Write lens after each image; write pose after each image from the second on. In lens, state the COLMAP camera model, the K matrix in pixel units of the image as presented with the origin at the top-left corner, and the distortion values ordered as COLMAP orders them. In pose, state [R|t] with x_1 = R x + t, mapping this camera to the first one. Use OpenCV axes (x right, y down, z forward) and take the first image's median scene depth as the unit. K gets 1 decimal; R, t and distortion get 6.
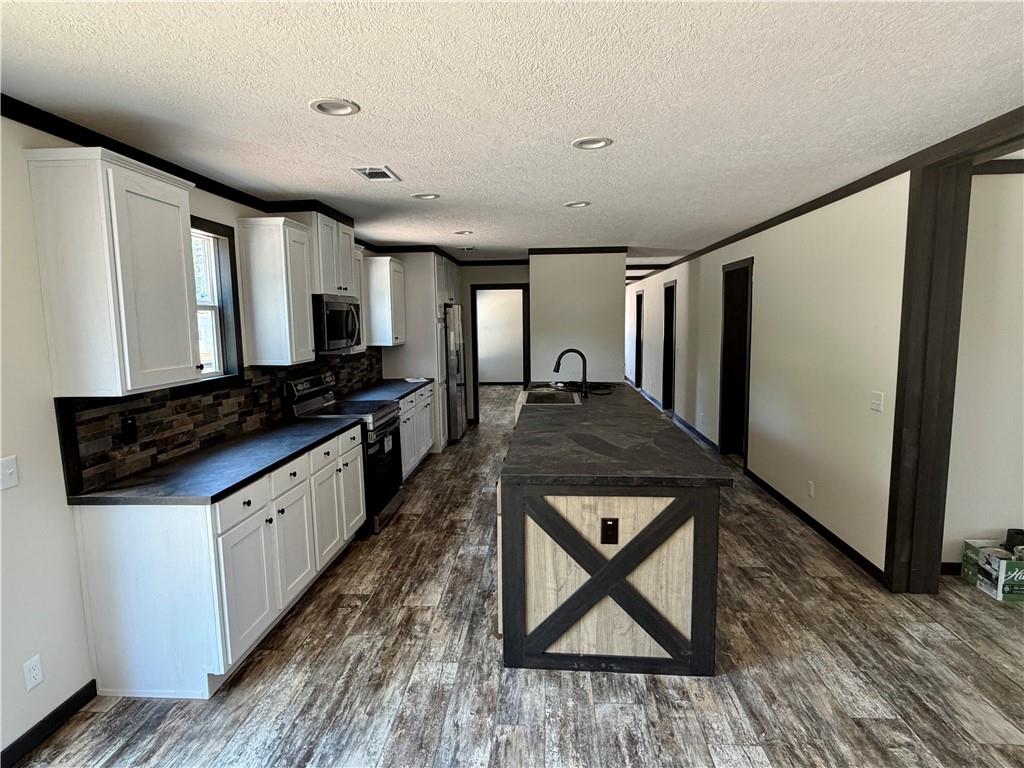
lens RADIAL K [[559.9, 0, 508.3], [0, 559.9, 398.9], [0, 0, 1]] dist [-0.000186, -0.002128]
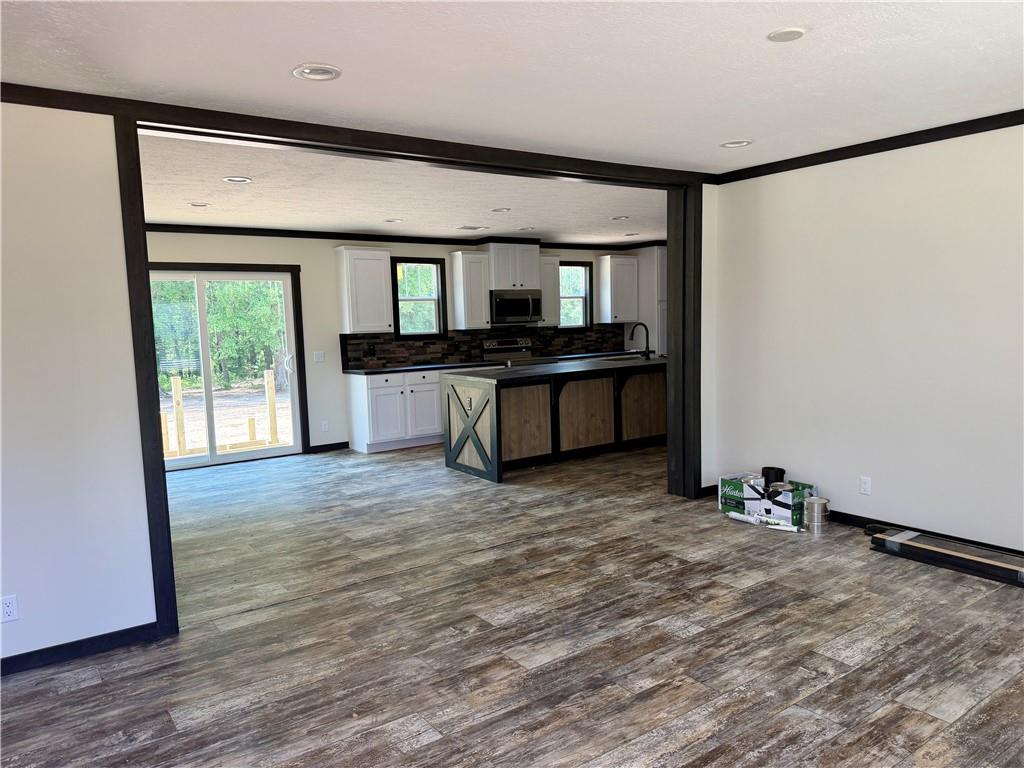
lens RADIAL K [[727.4, 0, 510.4], [0, 727.4, 382.9], [0, 0, 1]] dist [0.107169, -0.001055]
pose [[0.636367, 0.065378, -0.768611, 1.892178], [-0.090520, 0.995847, 0.009760, 0.095583], [0.766057, 0.063364, 0.639642, -0.500423]]
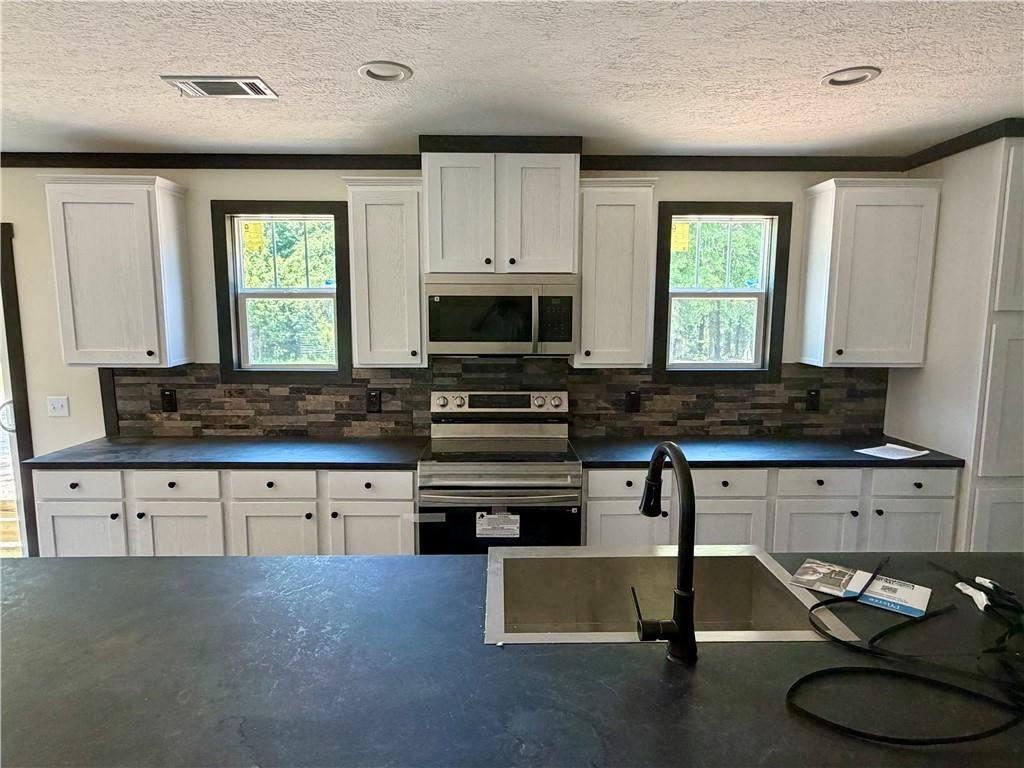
lens RADIAL K [[592.7, 0, 510.1], [0, 592.7, 384.3], [0, 0, 1]] dist [0.004021, 0.000412]
pose [[0.080627, 0.136992, -0.987285, 0.536548], [-0.145600, 0.981504, 0.124299, -0.206734], [0.986053, 0.133727, 0.099082, 1.369362]]
